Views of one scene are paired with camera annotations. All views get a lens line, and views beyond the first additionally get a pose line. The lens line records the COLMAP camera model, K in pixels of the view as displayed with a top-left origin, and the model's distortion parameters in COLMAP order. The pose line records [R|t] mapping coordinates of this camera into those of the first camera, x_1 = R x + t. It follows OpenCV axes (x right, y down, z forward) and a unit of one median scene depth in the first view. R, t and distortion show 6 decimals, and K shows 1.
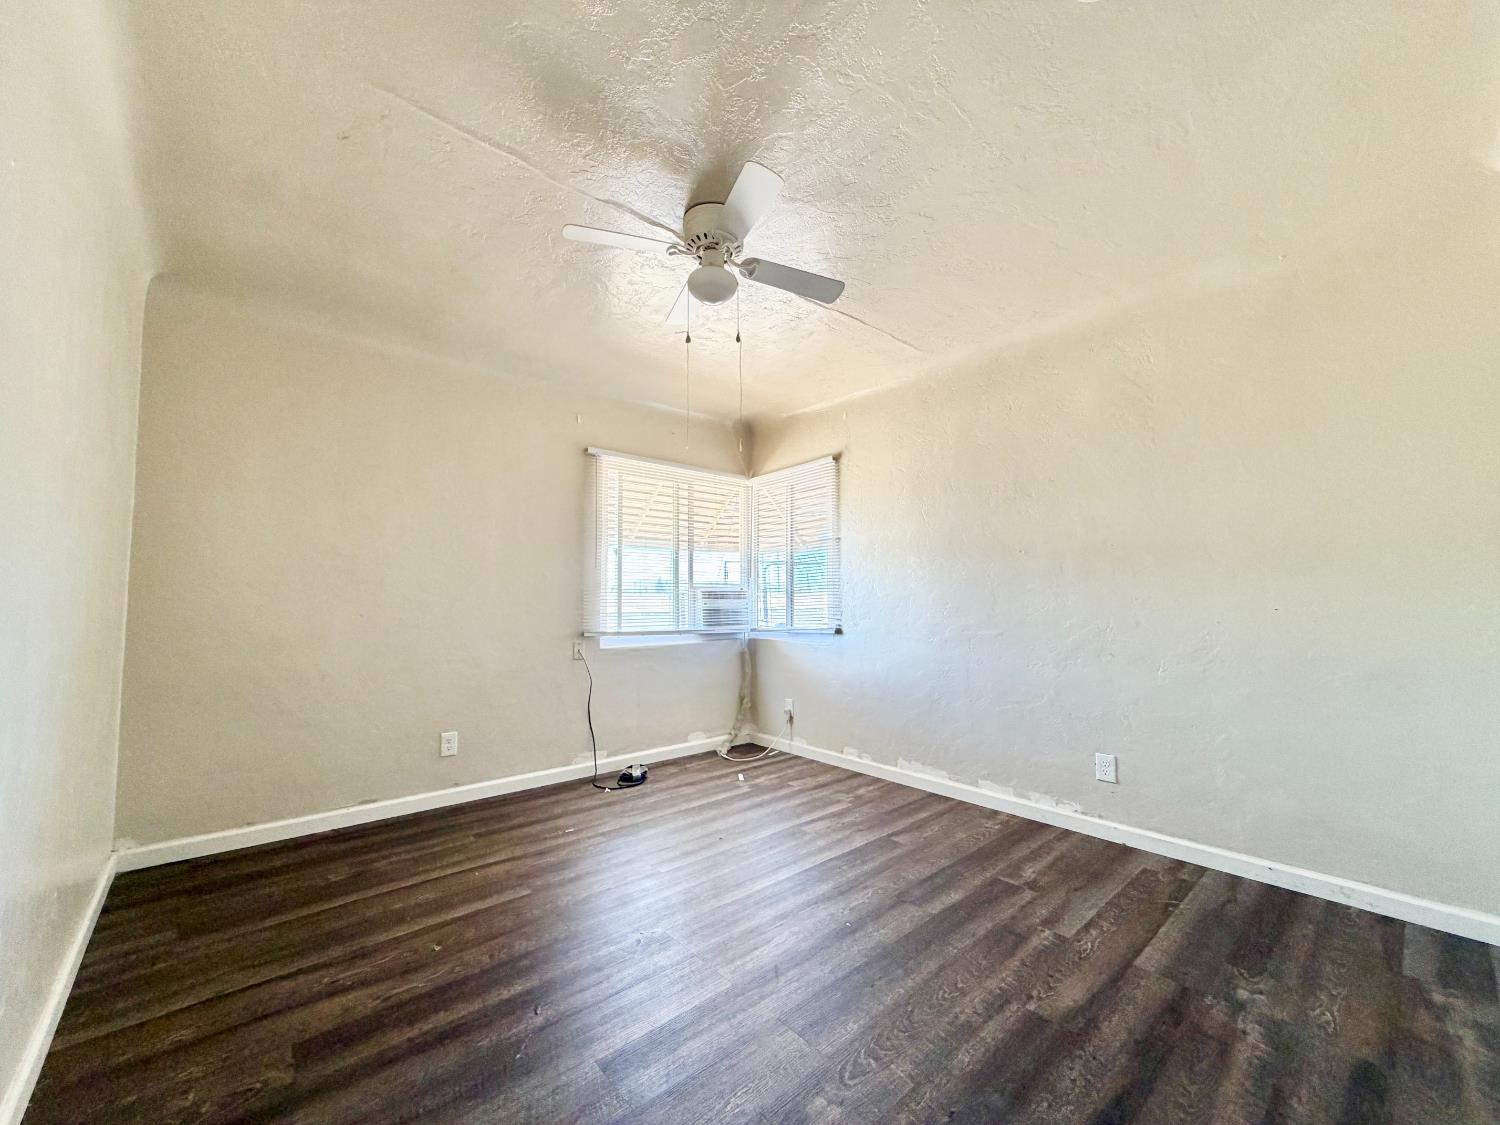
lens RADIAL K [[599.7, 0, 748.3], [0, 599.7, 563.0], [0, 0, 1]] dist [0.000553, 0.000224]
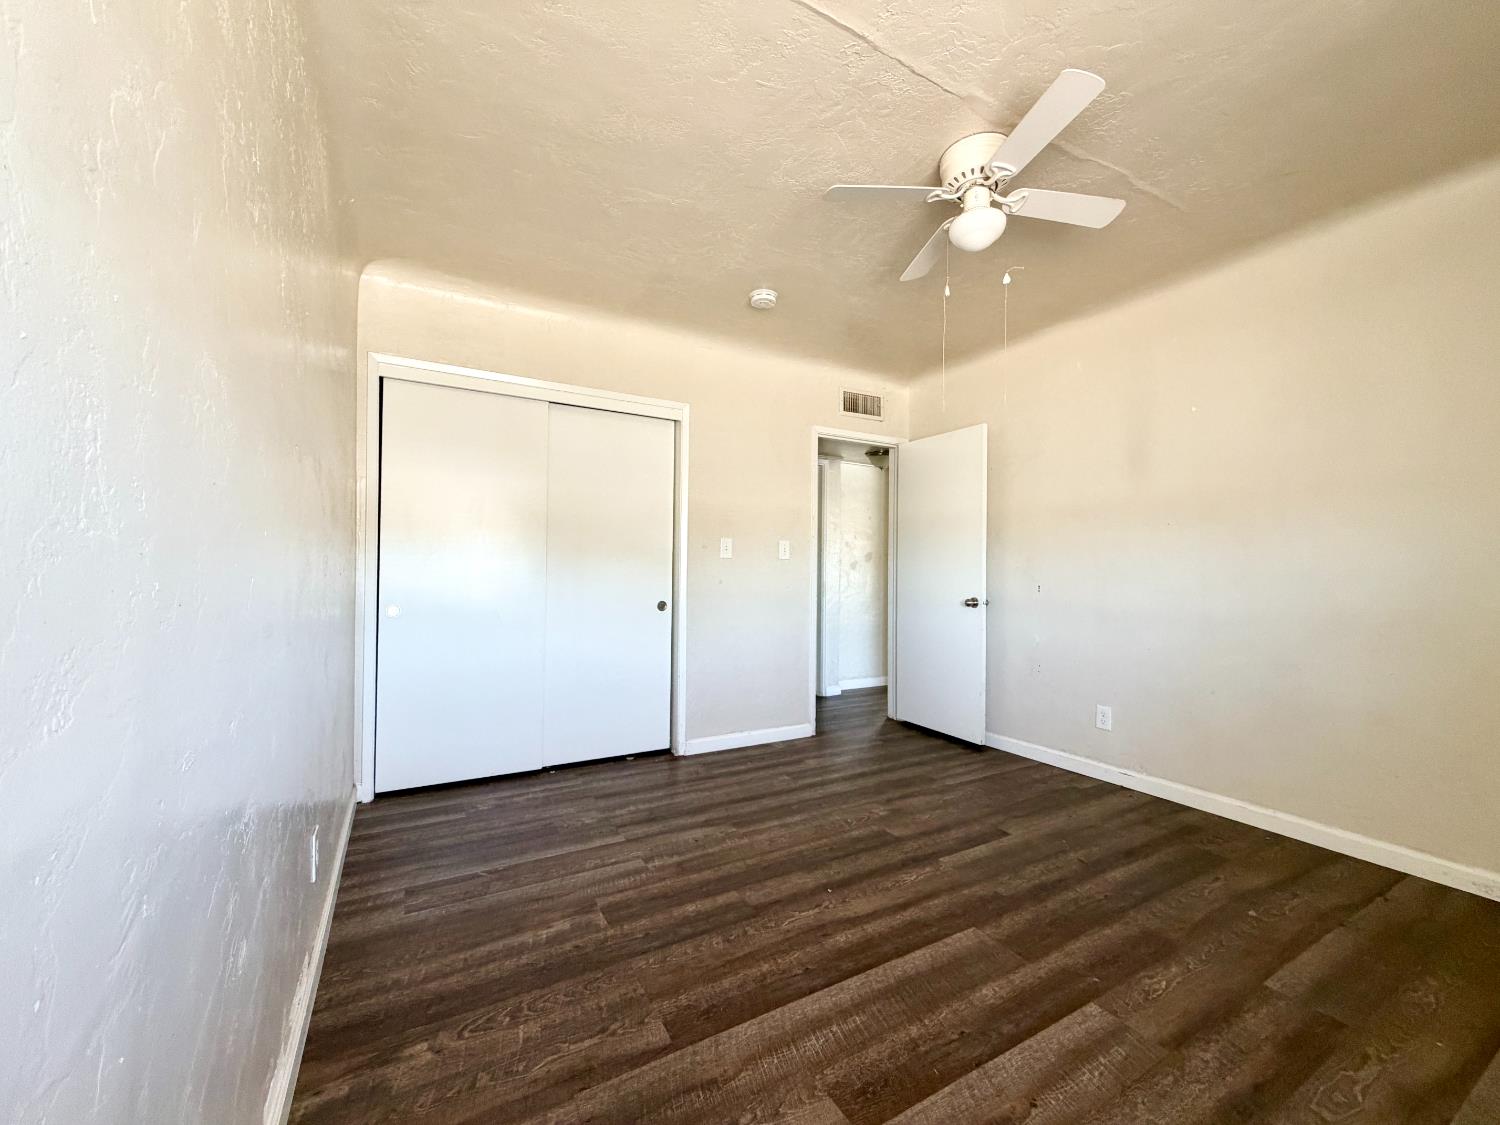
lens RADIAL K [[599.7, 0, 748.3], [0, 599.7, 563.0], [0, 0, 1]] dist [0.000553, 0.000224]
pose [[-0.978526, -0.004463, 0.206077, 0.097859], [-0.017939, 0.997816, -0.063574, 0.126405], [-0.205343, -0.065906, -0.976468, 2.079041]]
